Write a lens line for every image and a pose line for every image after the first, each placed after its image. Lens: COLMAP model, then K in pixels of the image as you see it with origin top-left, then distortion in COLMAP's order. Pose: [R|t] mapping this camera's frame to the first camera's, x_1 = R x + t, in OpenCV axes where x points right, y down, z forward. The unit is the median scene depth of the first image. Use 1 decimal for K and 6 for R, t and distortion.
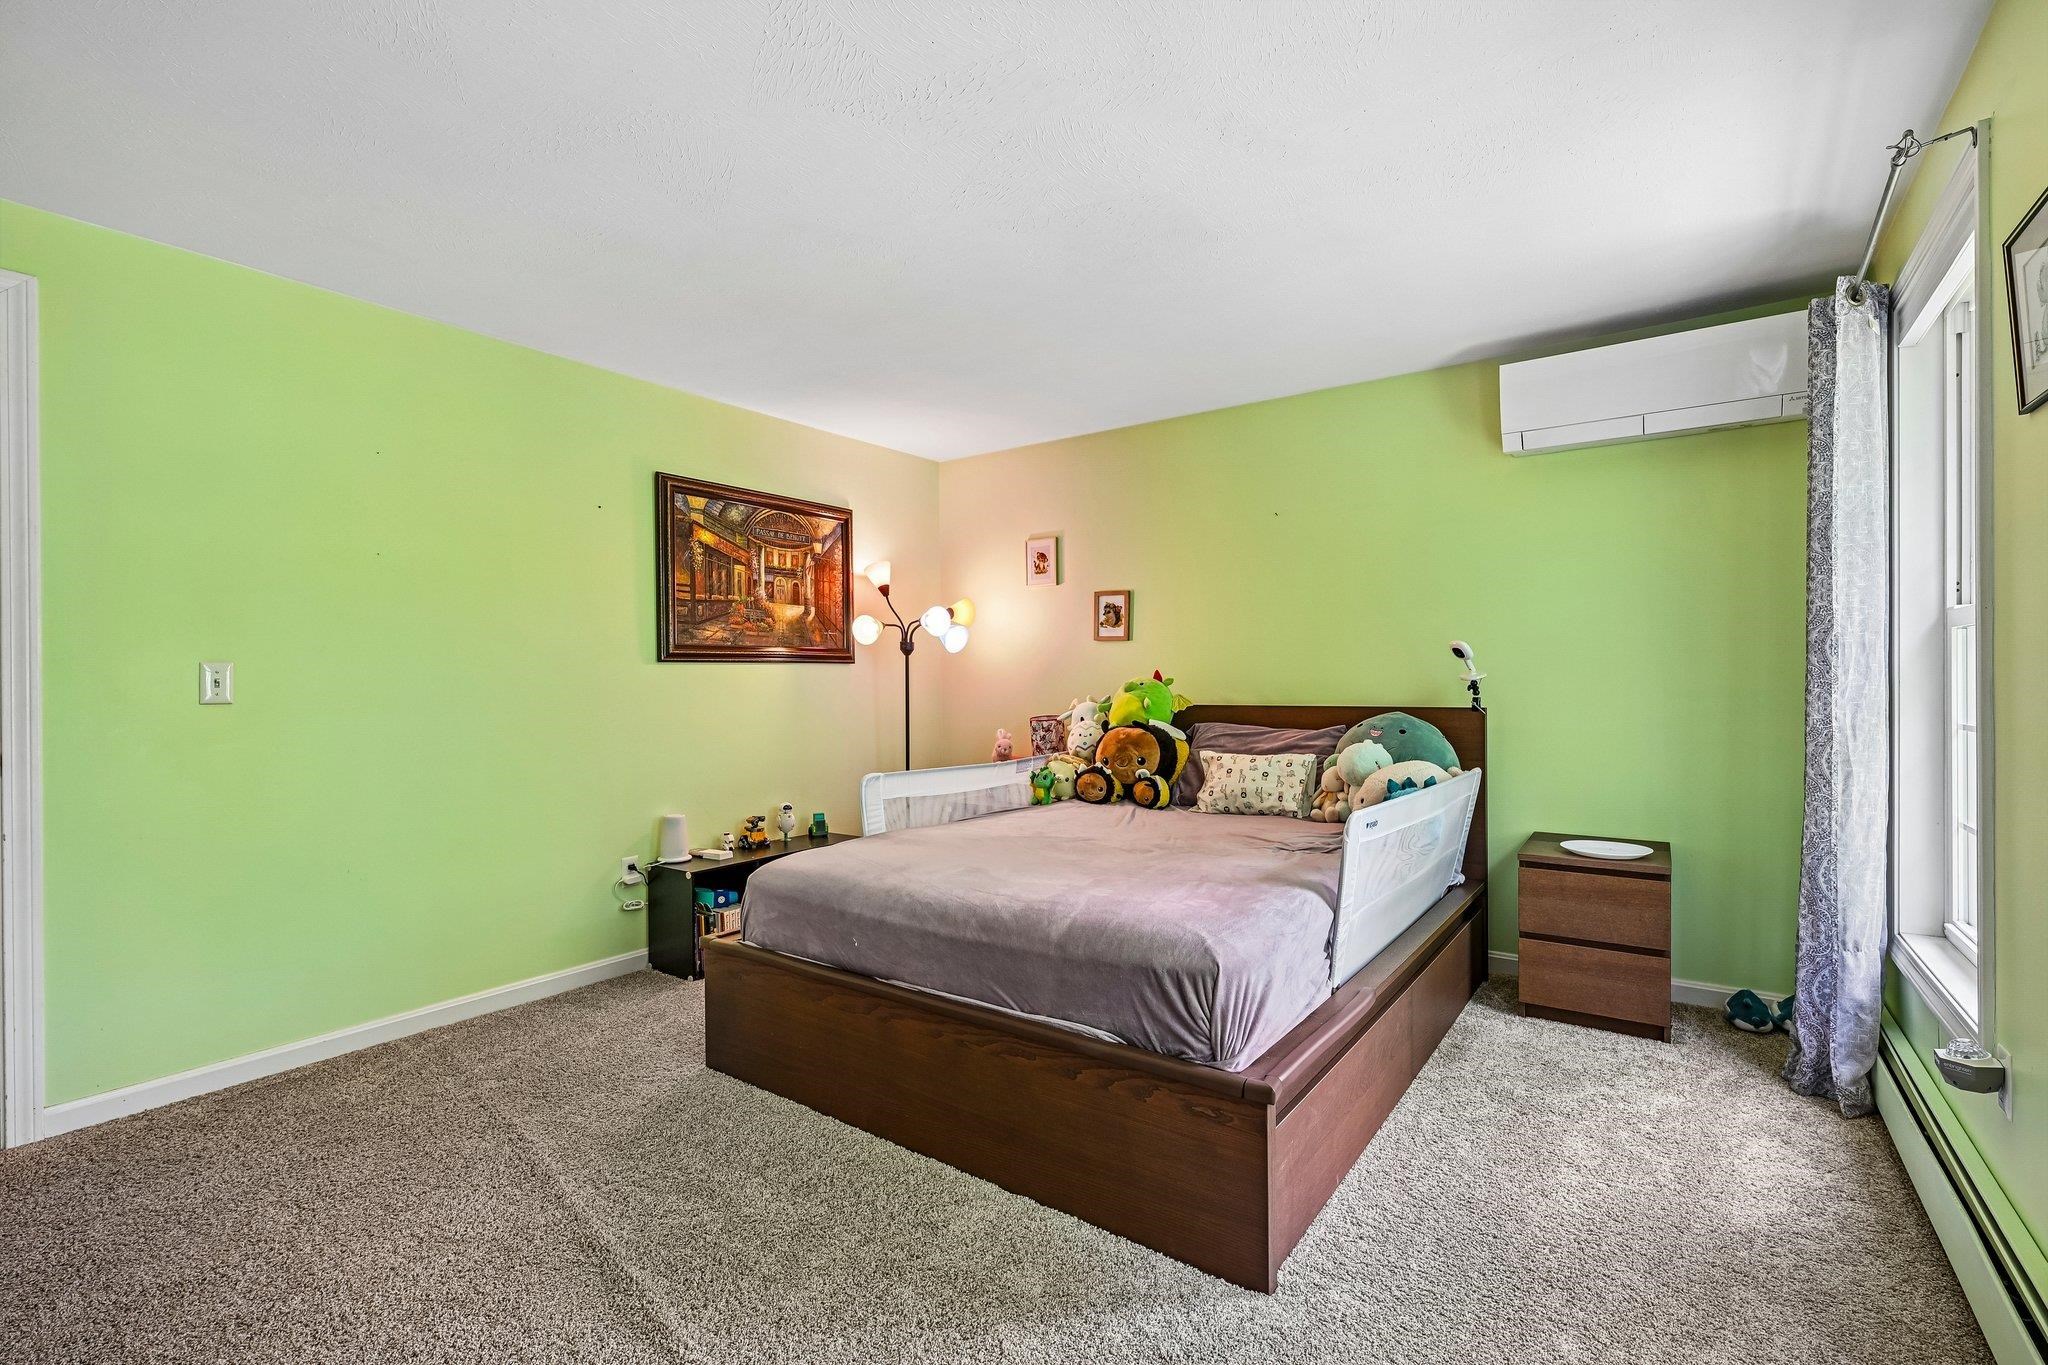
lens RADIAL K [[919.5, 0, 1026.5], [0, 919.5, 685.9], [0, 0, 1]] dist [0.001594, 0.001677]
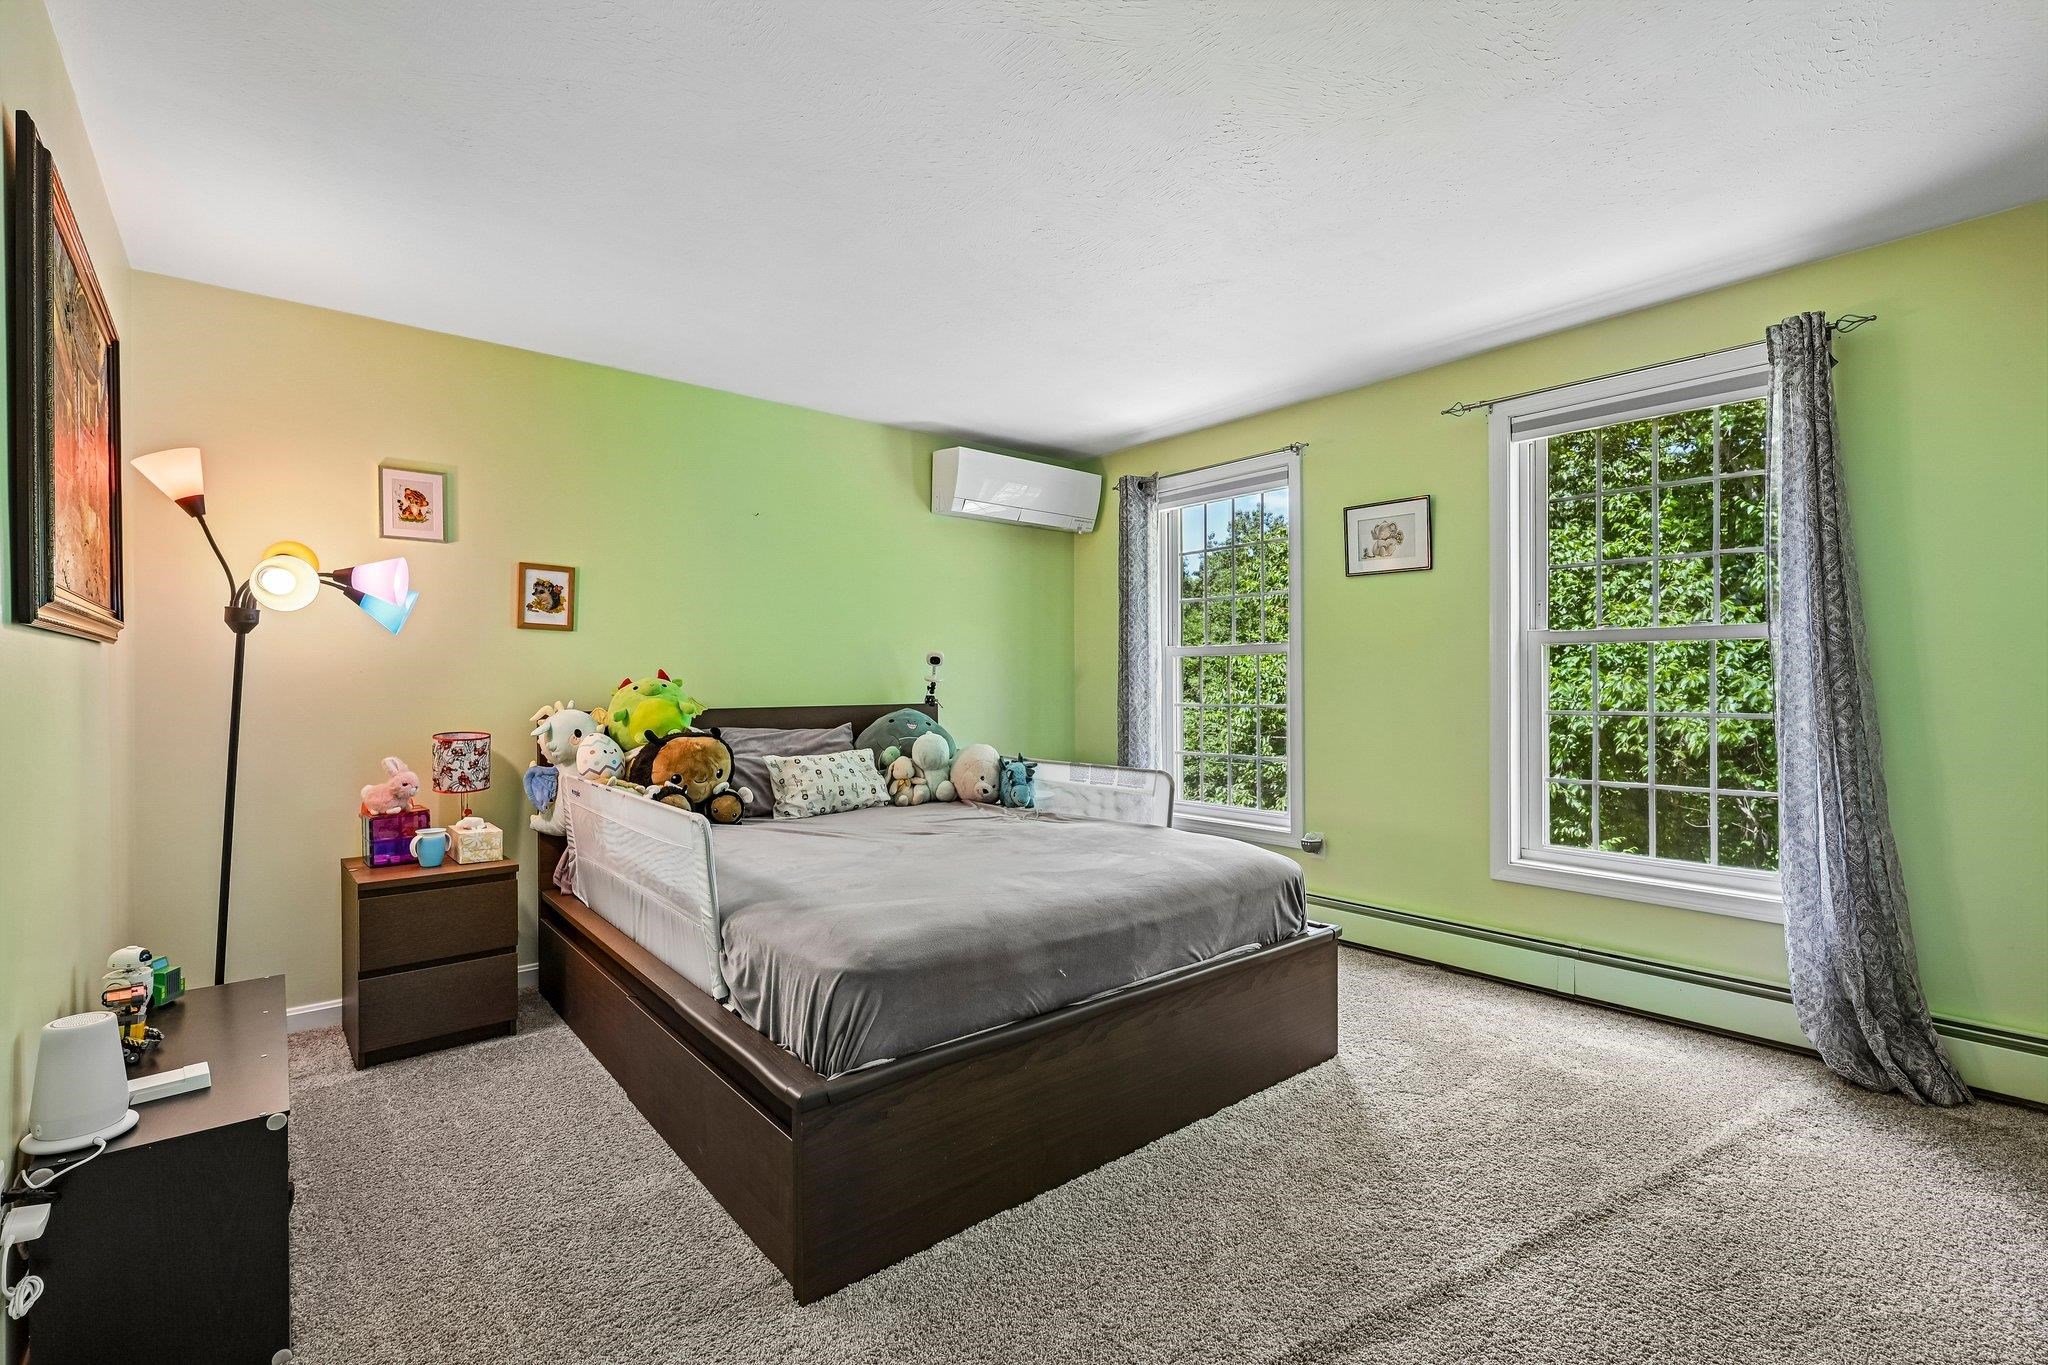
lens RADIAL K [[919.5, 0, 1031.2], [0, 919.5, 679.4], [0, 0, 1]] dist [0.001594, 0.001677]
pose [[0.242298, 0.006374, 0.970181, -0.556724], [0.006180, 0.999948, -0.008113, 0.000875], [-0.970182, 0.007961, 0.242246, 0.426737]]
